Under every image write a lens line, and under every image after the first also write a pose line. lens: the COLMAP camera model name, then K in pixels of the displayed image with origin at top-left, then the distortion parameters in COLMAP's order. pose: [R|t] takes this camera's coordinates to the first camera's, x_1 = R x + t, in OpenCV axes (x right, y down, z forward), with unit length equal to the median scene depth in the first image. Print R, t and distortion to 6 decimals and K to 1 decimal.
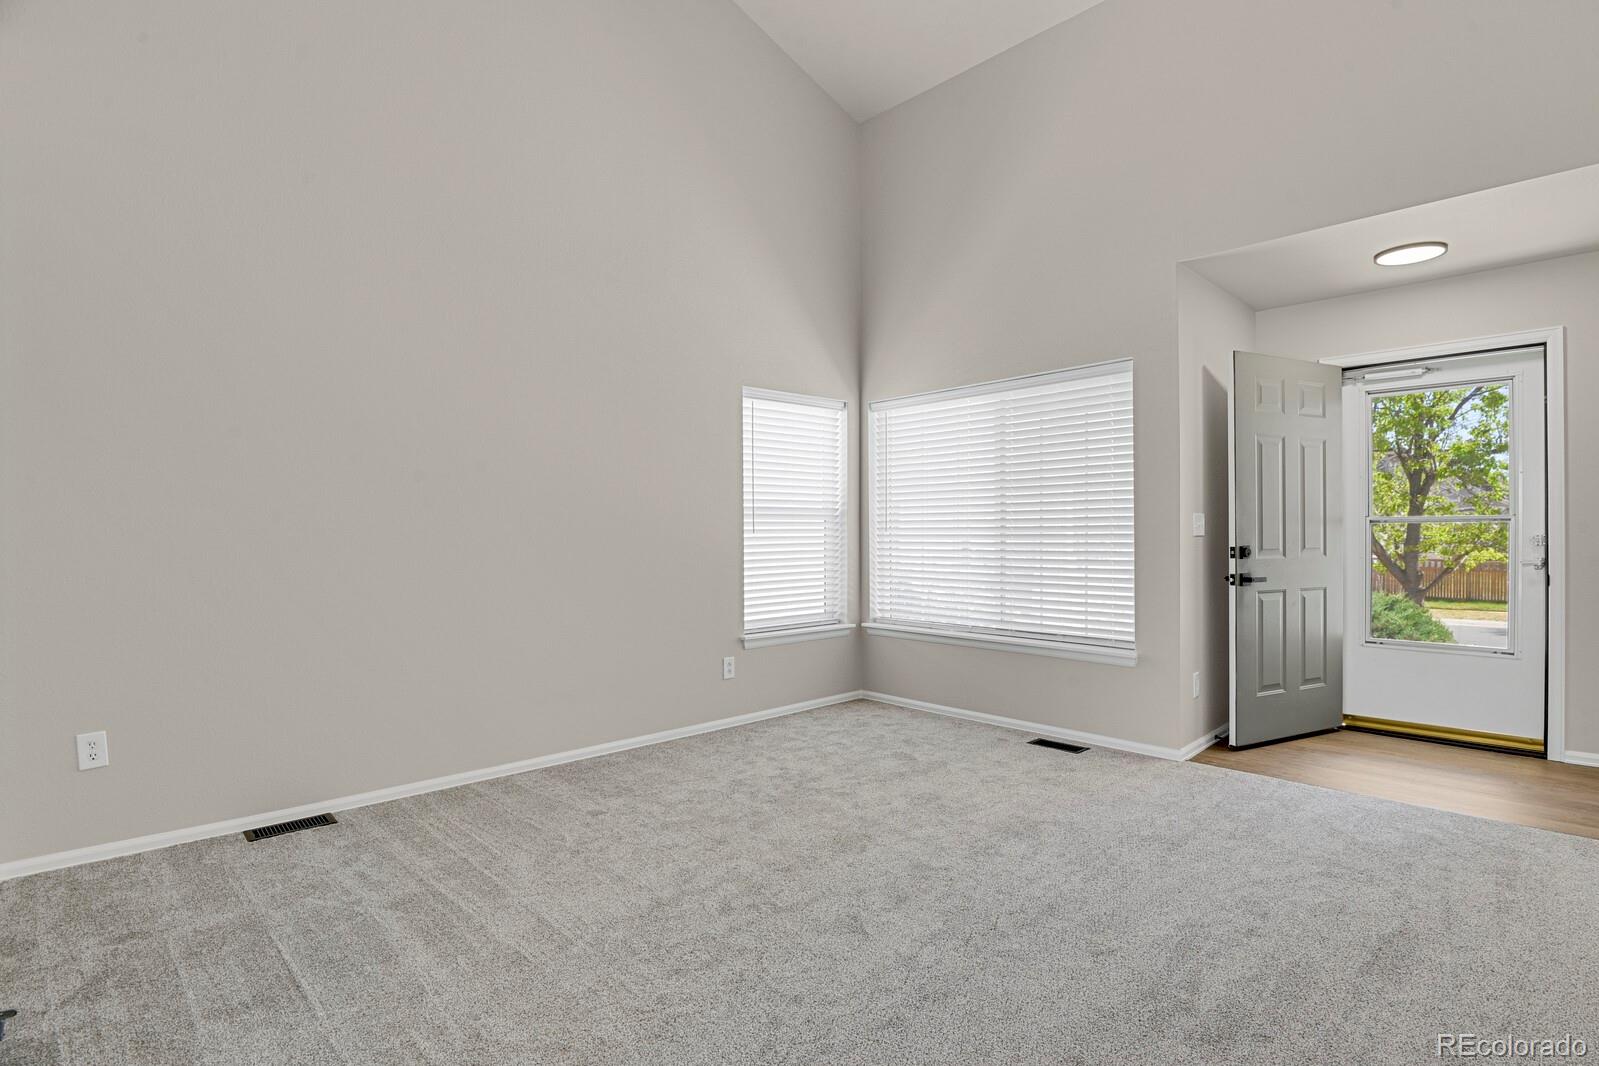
lens RADIAL K [[779.3, 0, 795.0], [0, 779.3, 536.7], [0, 0, 1]] dist [-0.023830, -0.004785]
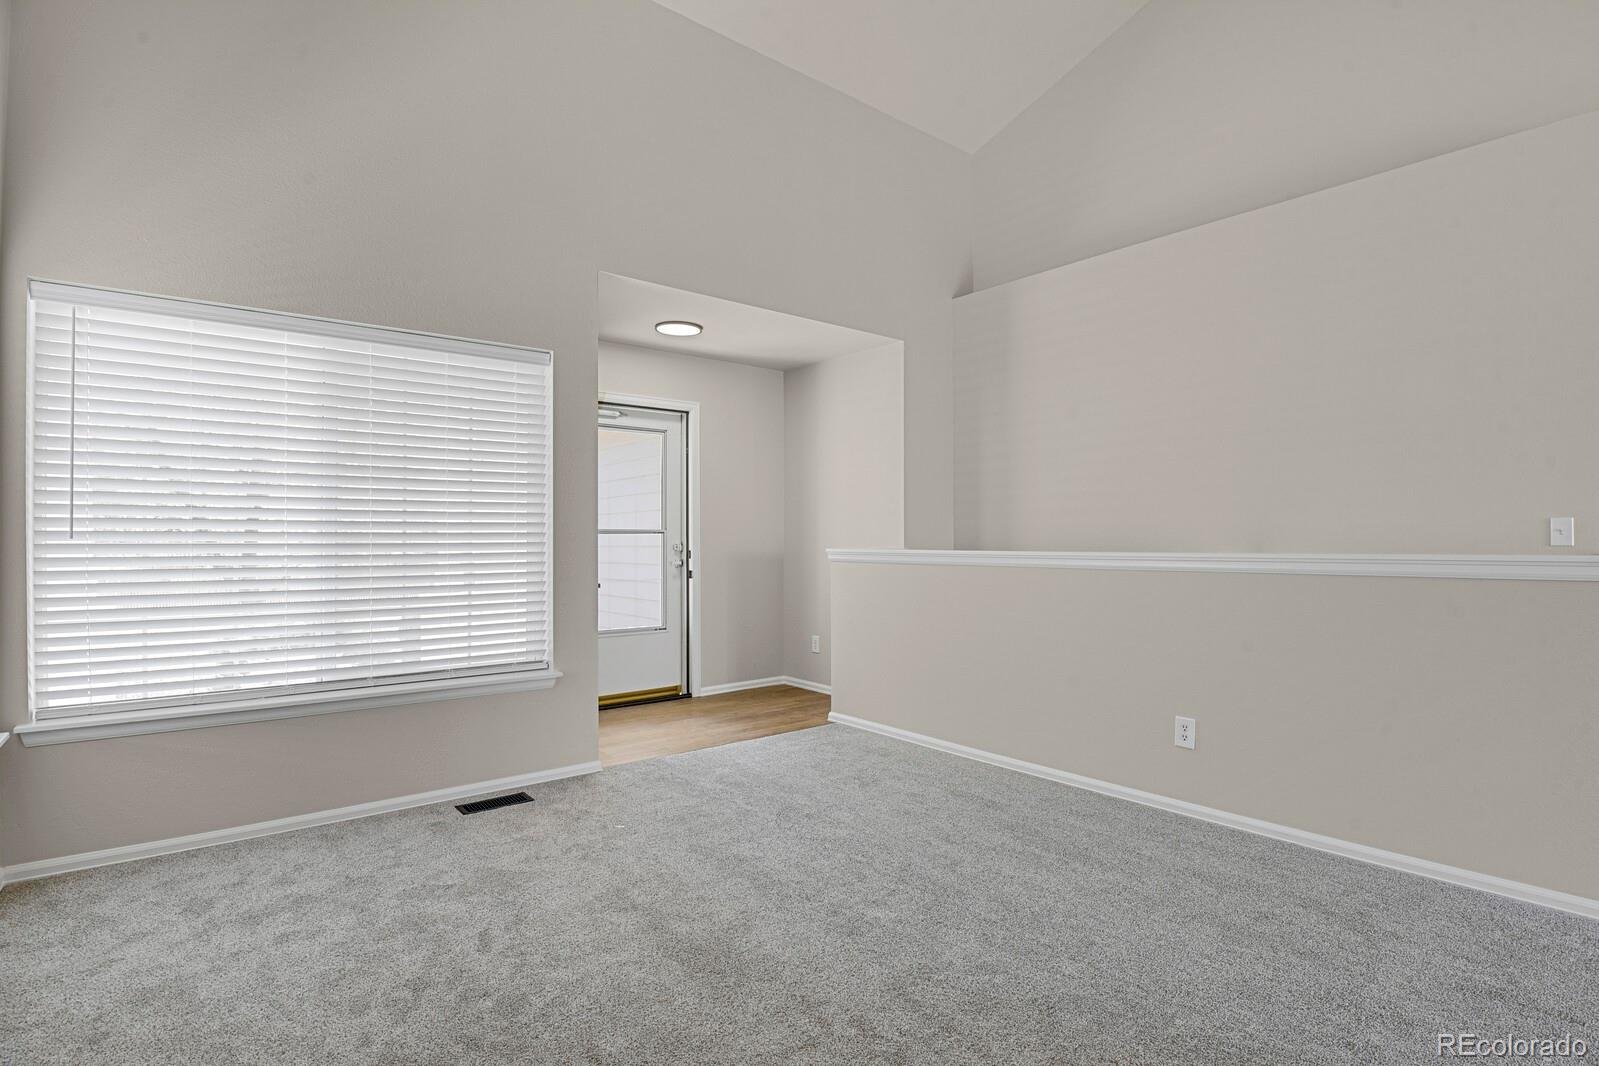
lens RADIAL K [[779.3, 0, 805.2], [0, 779.3, 539.8], [0, 0, 1]] dist [-0.023830, -0.004785]
pose [[0.069375, 0.004963, 0.997578, -0.460166], [0.005940, 0.999968, -0.005388, 0.000159], [-0.997573, 0.006300, 0.069343, 0.634636]]
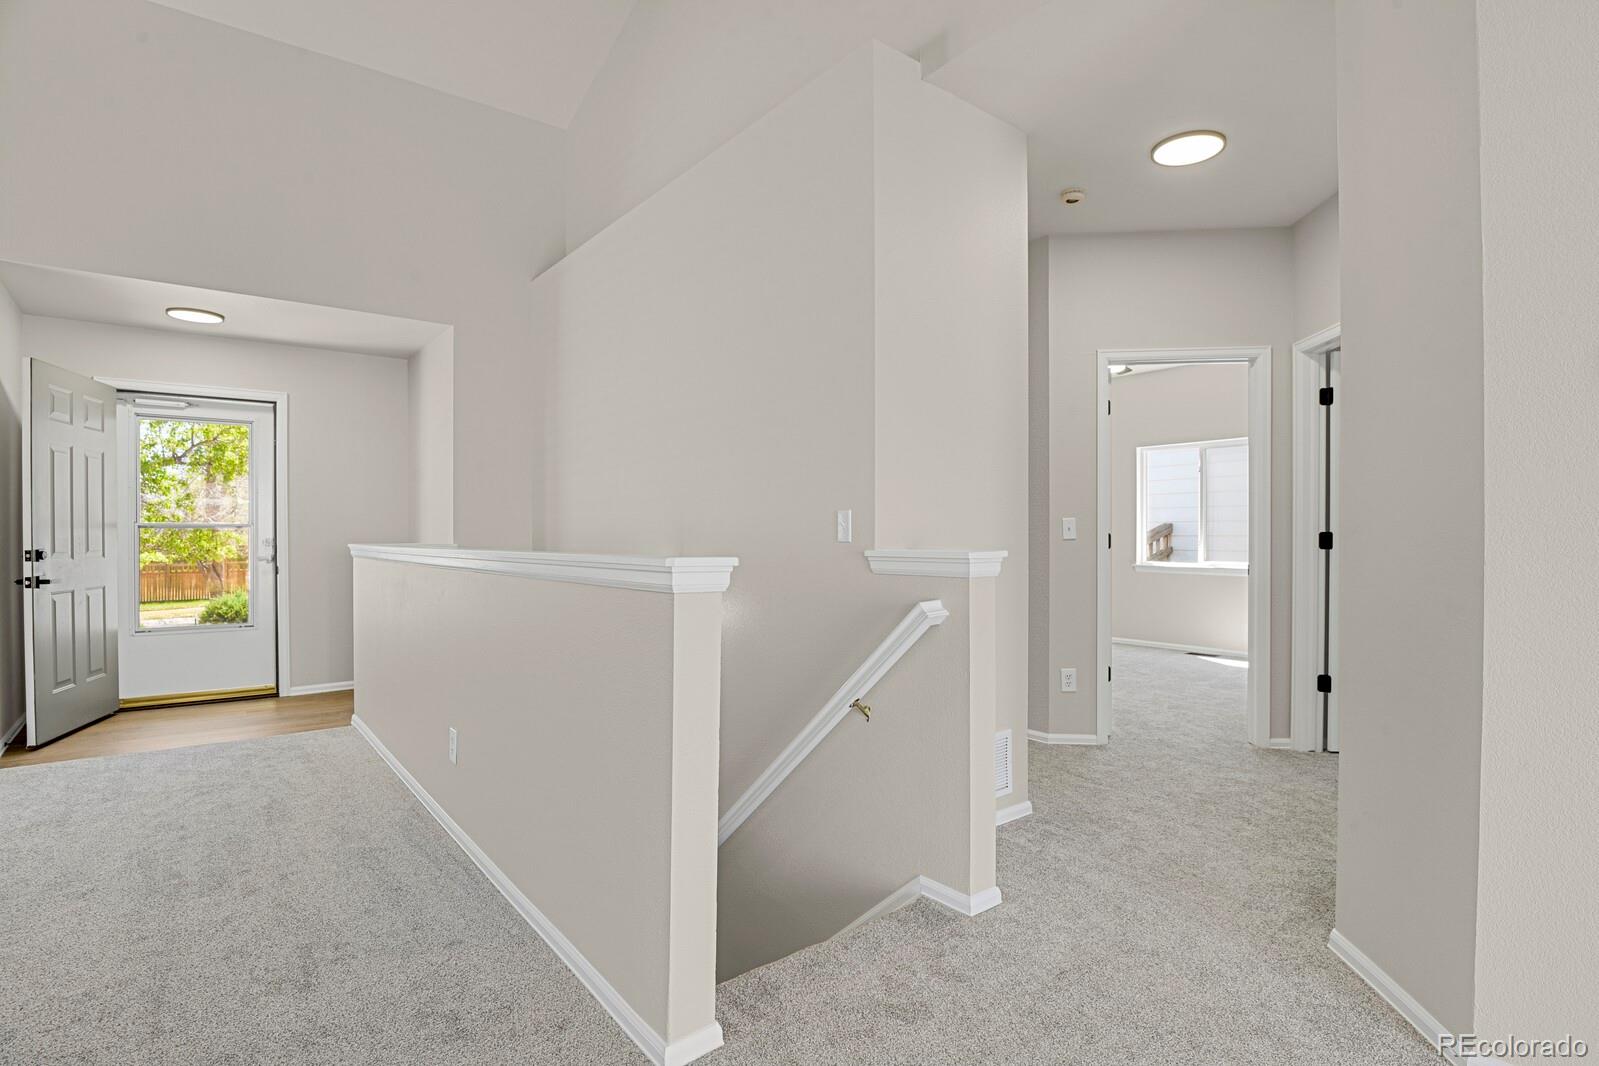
lens RADIAL K [[779.3, 0, 808.7], [0, 779.3, 541.4], [0, 0, 1]] dist [-0.023830, -0.004785]
pose [[0.078855, -0.003770, 0.996879, -0.339519], [0.004003, 0.999986, 0.003465, 0.002353], [-0.996878, 0.003717, 0.078869, -0.098045]]
